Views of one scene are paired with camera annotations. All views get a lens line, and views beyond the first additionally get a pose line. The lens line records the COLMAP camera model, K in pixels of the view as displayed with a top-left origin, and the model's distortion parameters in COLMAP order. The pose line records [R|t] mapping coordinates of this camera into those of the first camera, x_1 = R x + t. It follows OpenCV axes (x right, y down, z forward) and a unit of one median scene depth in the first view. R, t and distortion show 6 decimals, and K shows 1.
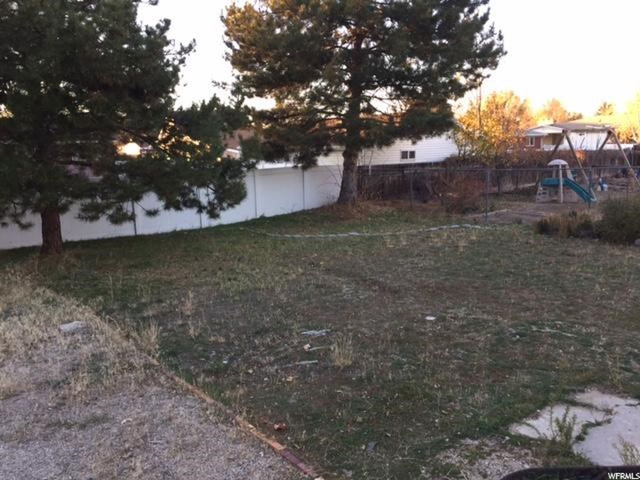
lens RADIAL K [[542.5, 0, 320.0], [0, 542.5, 240.0], [0, 0, 1]] dist [0.081948, -0.095174]
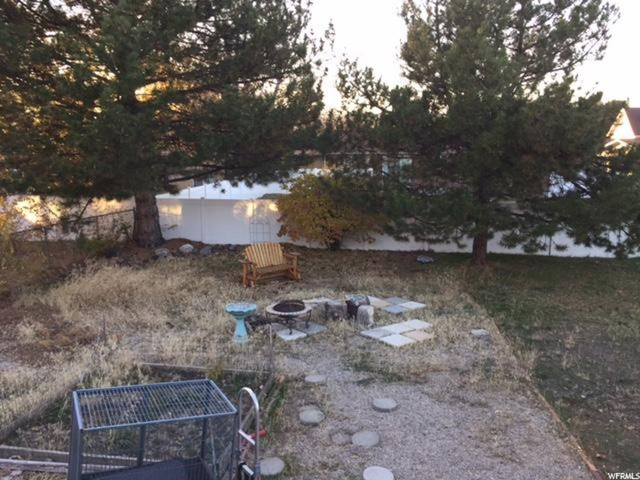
lens RADIAL K [[542.5, 0, 320.0], [0, 542.5, 240.0], [0, 0, 1]] dist [0.081948, -0.095174]
pose [[0.724744, 0.147171, -0.673117, 0.142279], [-0.135929, 0.988262, 0.069720, -0.105391], [0.675477, 0.040967, 0.736242, -0.278494]]
